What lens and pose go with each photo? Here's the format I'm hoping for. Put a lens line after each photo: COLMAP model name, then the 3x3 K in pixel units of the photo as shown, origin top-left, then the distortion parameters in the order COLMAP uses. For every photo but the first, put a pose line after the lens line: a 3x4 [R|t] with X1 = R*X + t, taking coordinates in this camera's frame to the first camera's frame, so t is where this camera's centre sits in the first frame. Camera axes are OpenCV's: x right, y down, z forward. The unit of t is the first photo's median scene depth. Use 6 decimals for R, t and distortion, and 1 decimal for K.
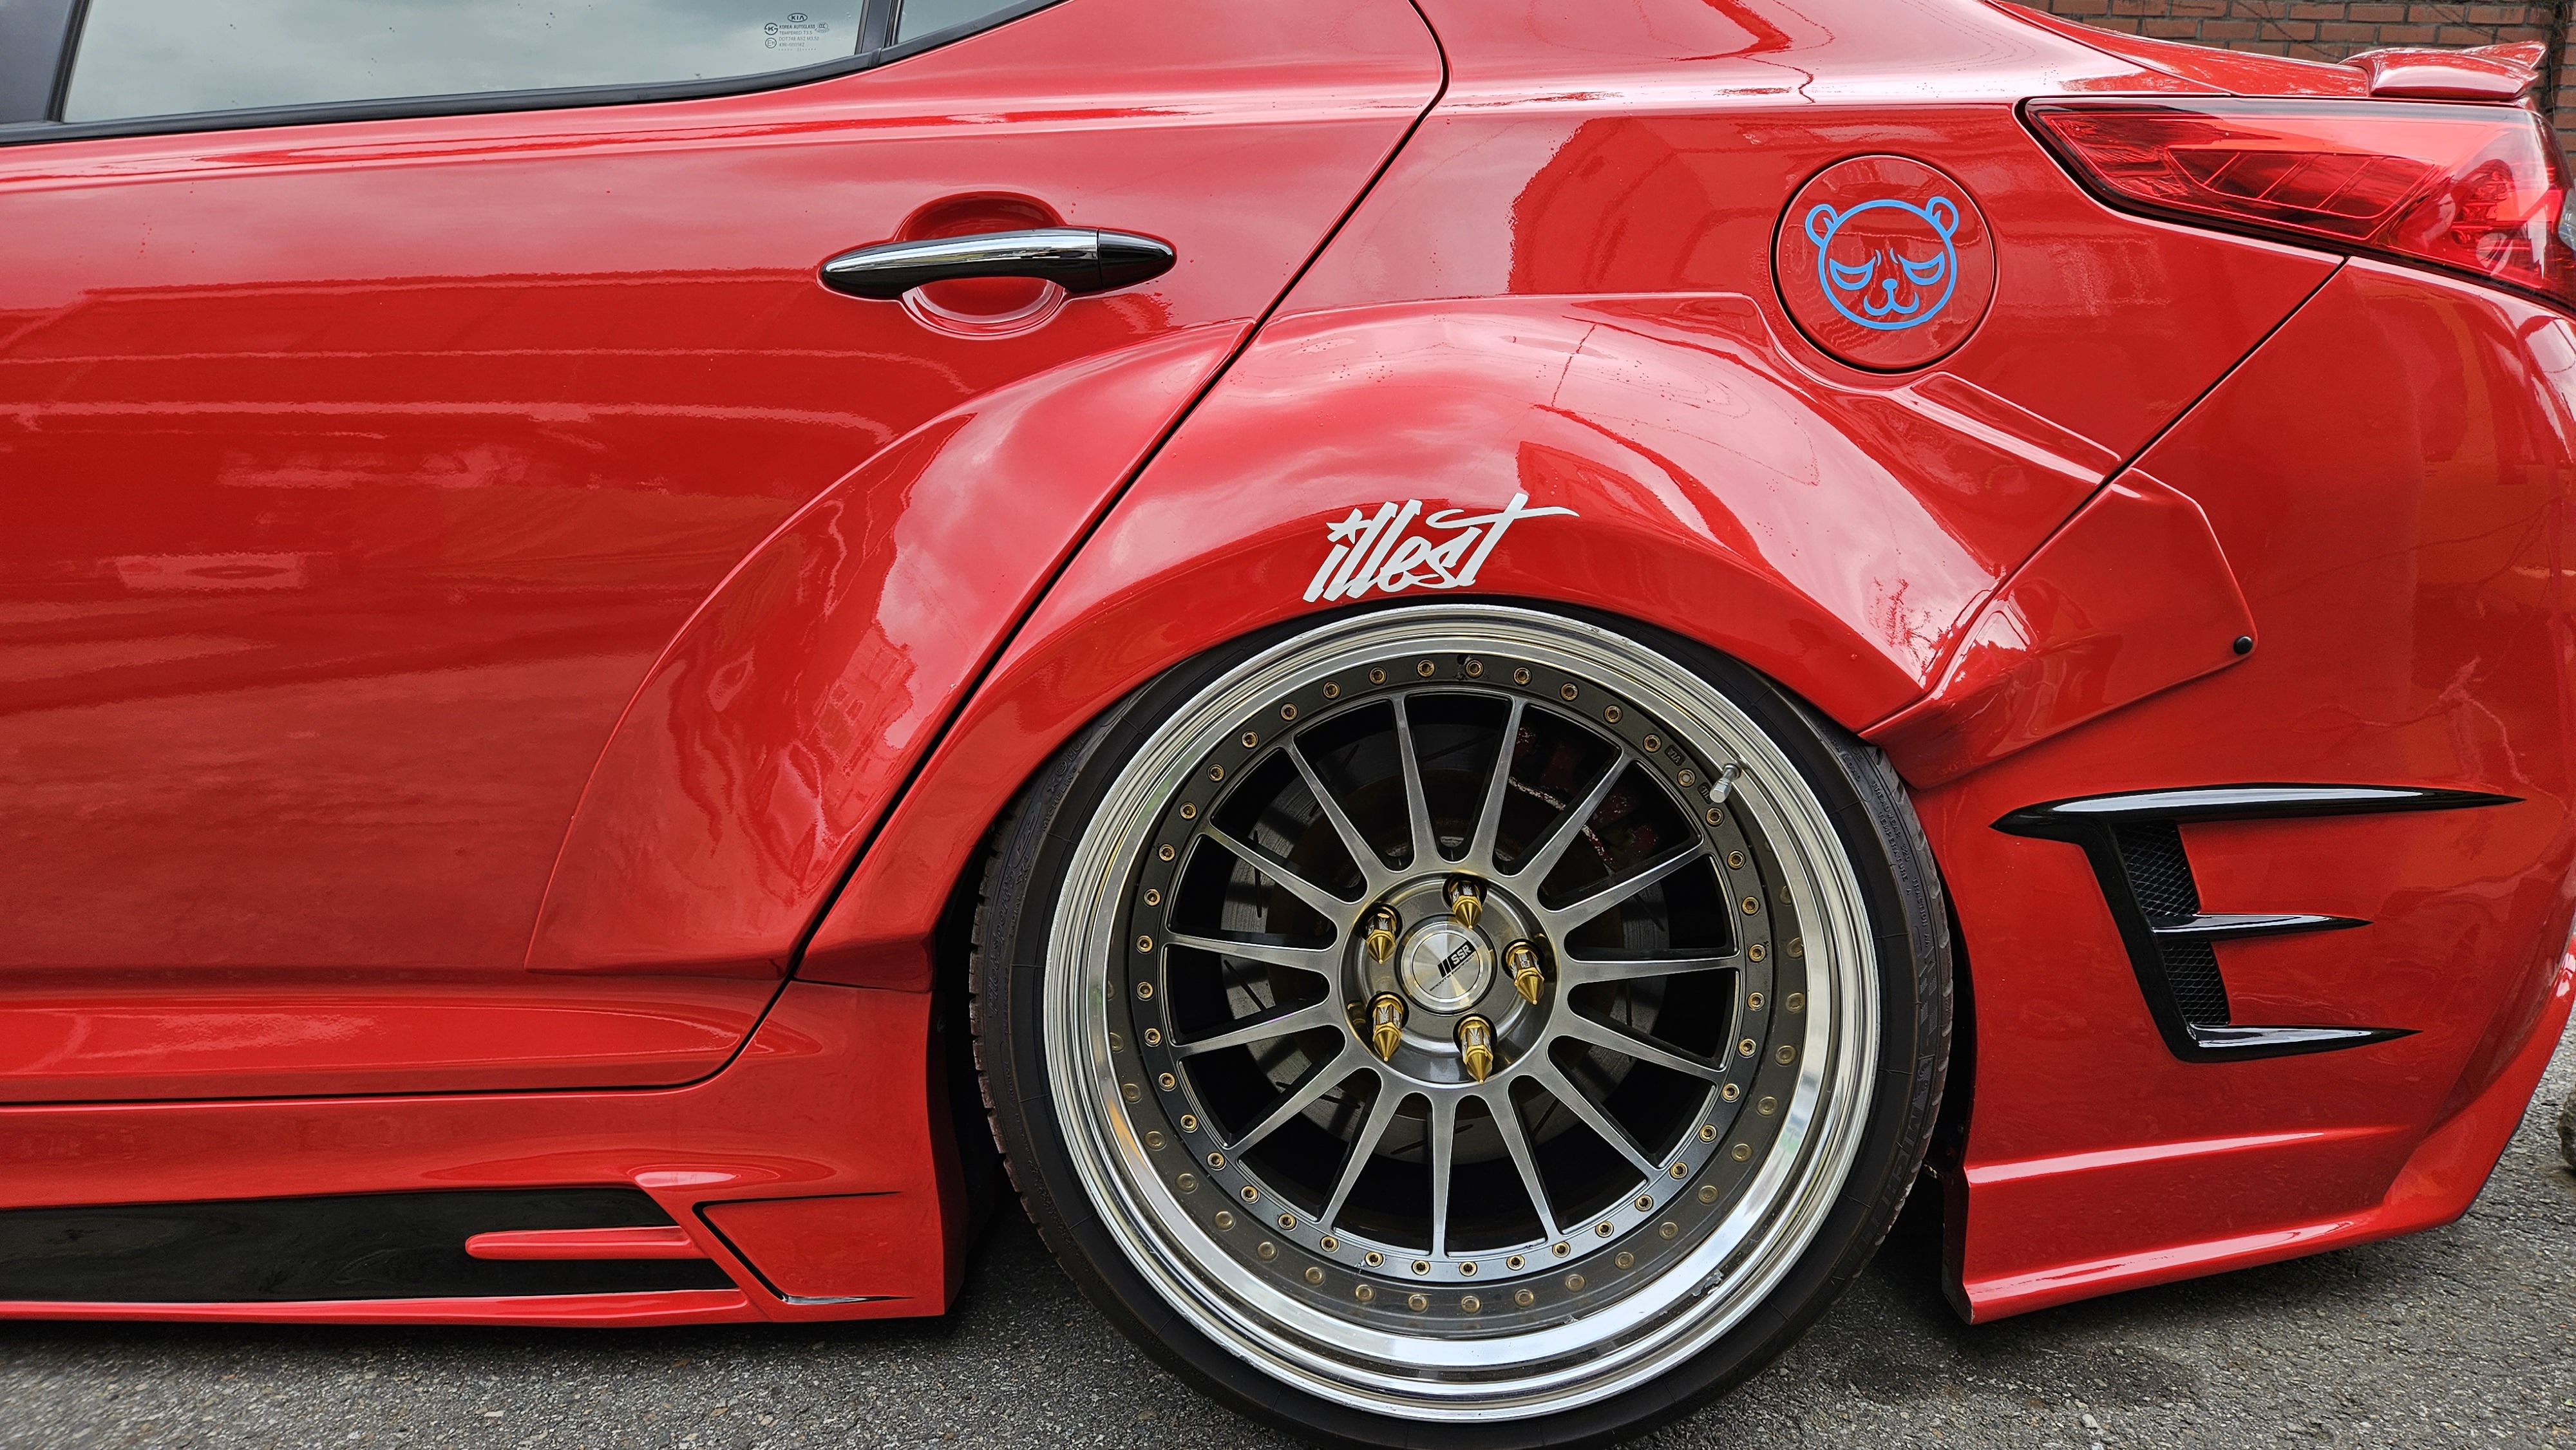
lens RADIAL K [[1781.3, 0, 1288.0], [0, 1781.3, 725.0], [0, 0, 1]] dist [-0.009345, 0.001618]
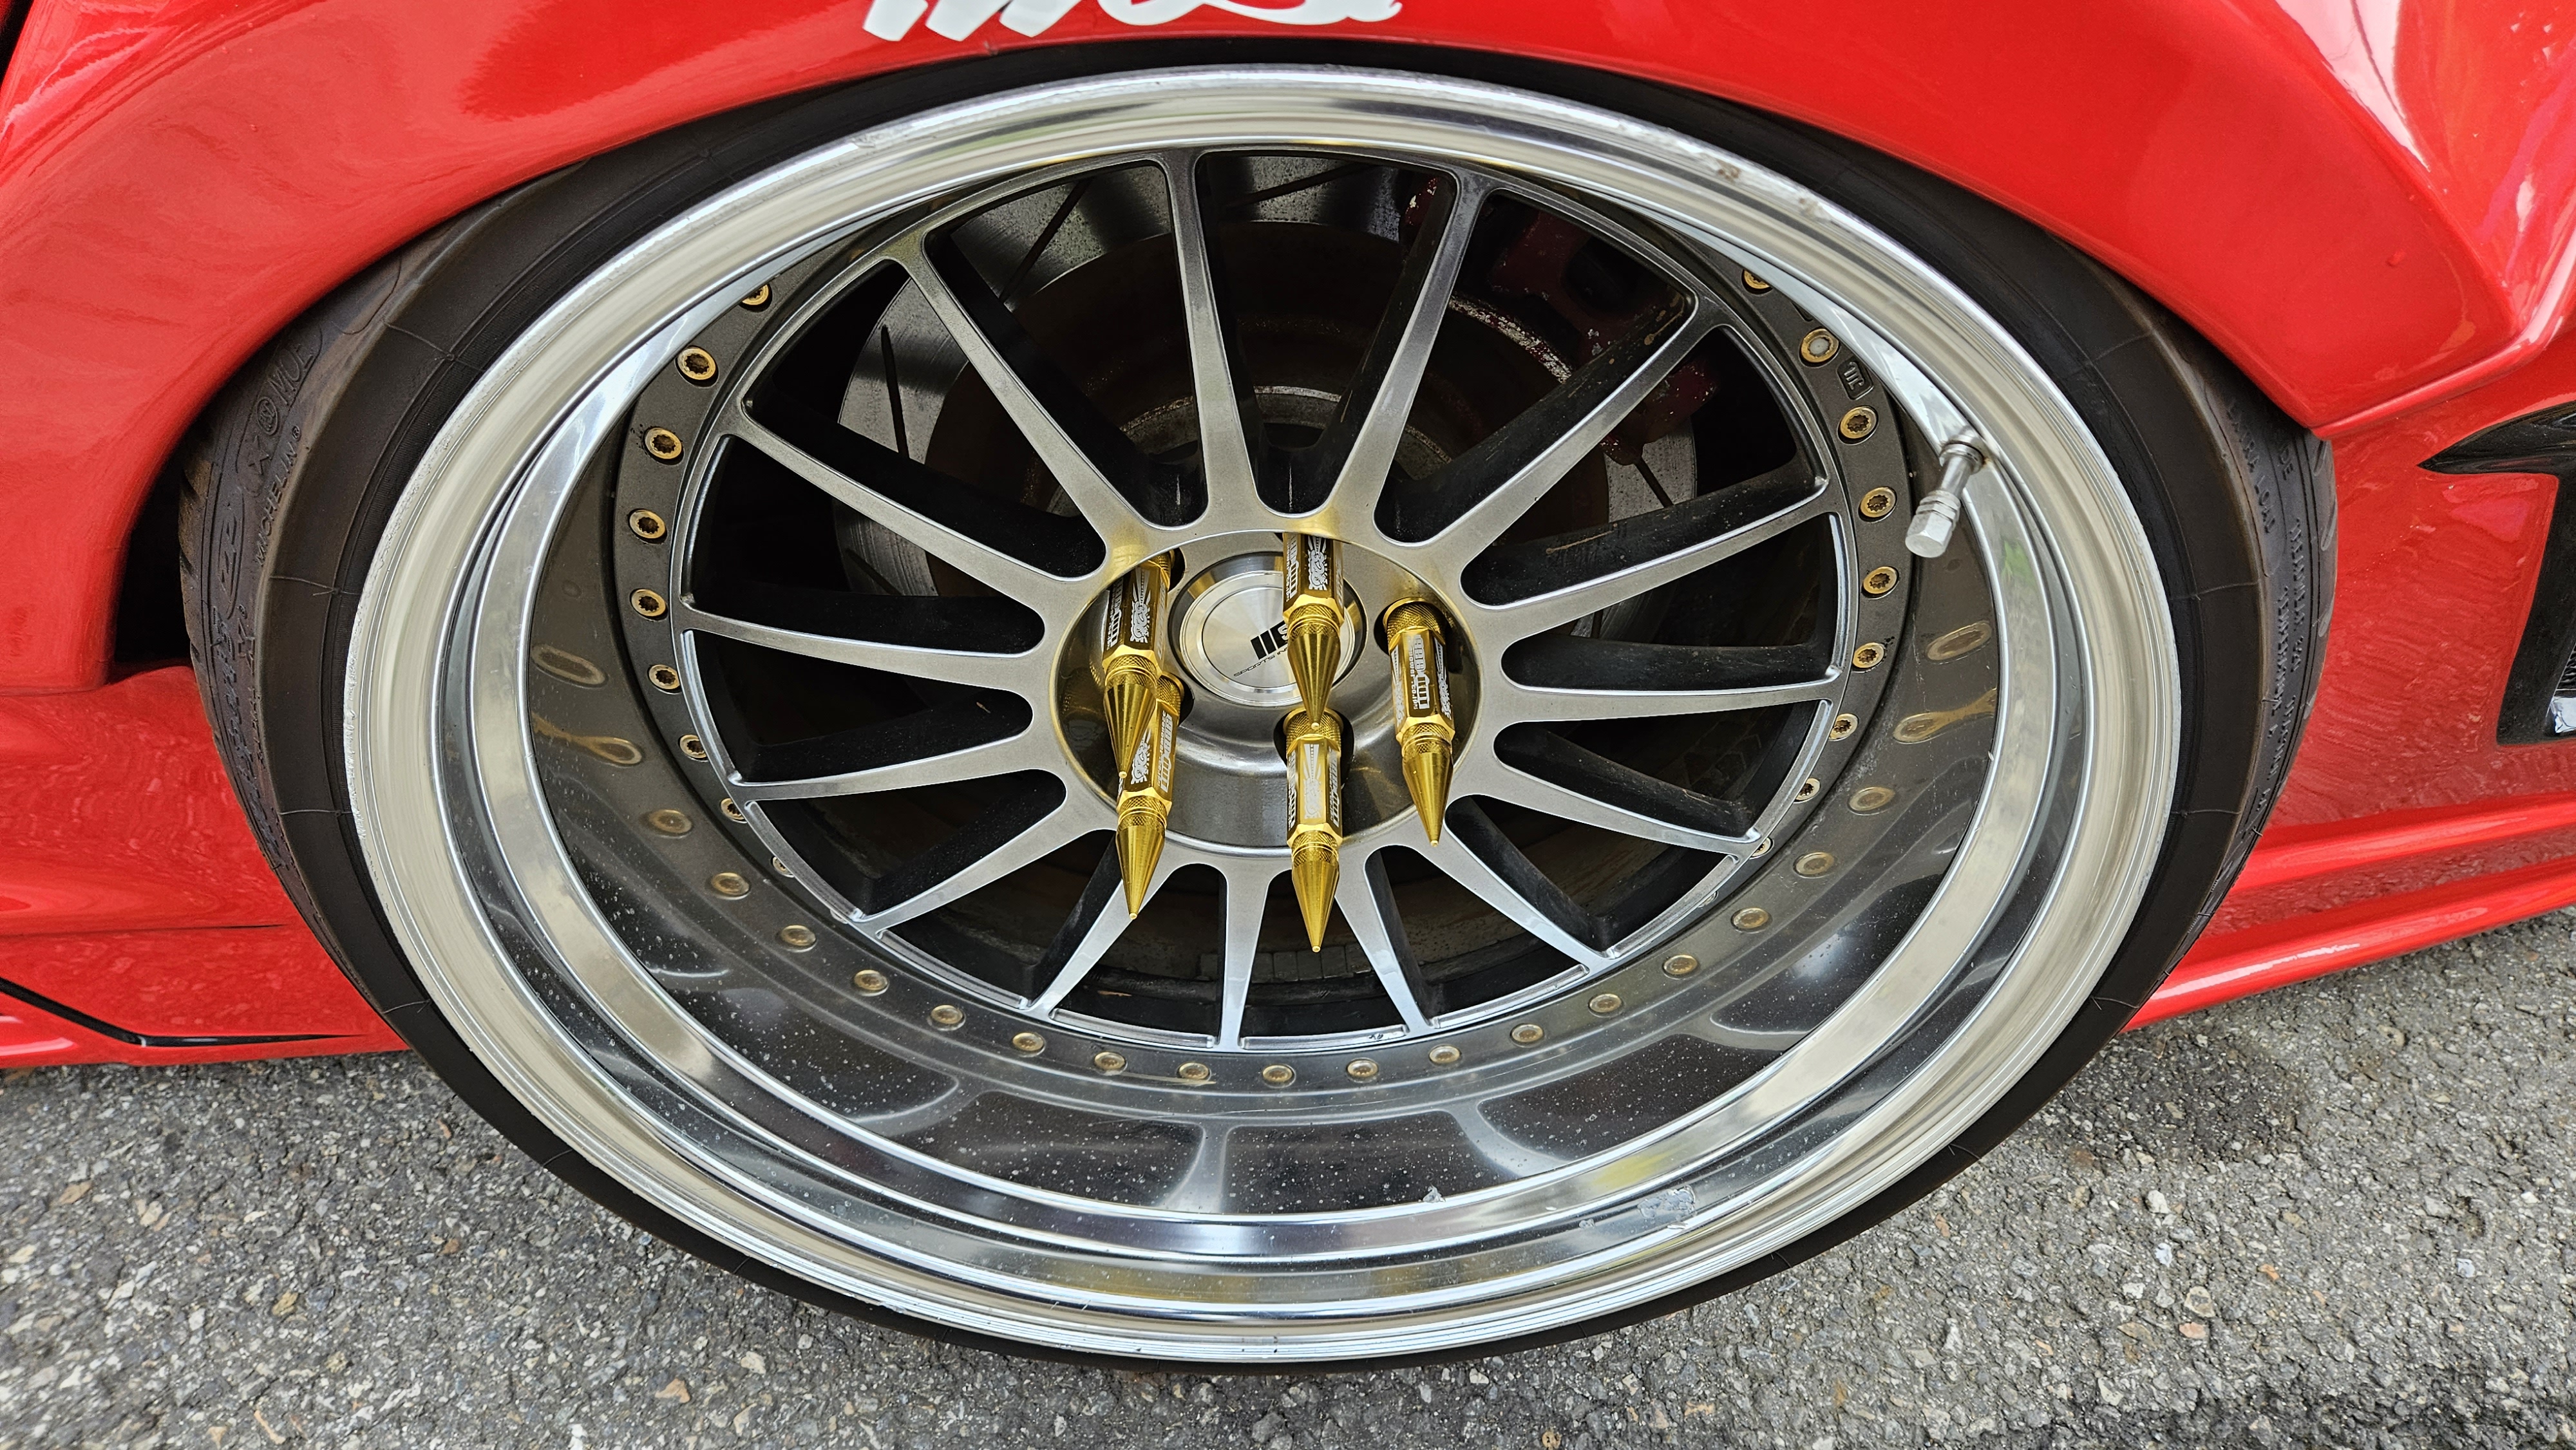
lens RADIAL K [[1702.8, 0, 1275.0], [0, 1702.8, 713.8], [0, 0, 1]] dist [0.073075, -0.073432]
pose [[0.996336, 0.010183, 0.084912, 0.050834], [-0.058581, 0.804626, 0.590884, -0.141813], [-0.062306, -0.593694, 0.802275, 0.604943]]
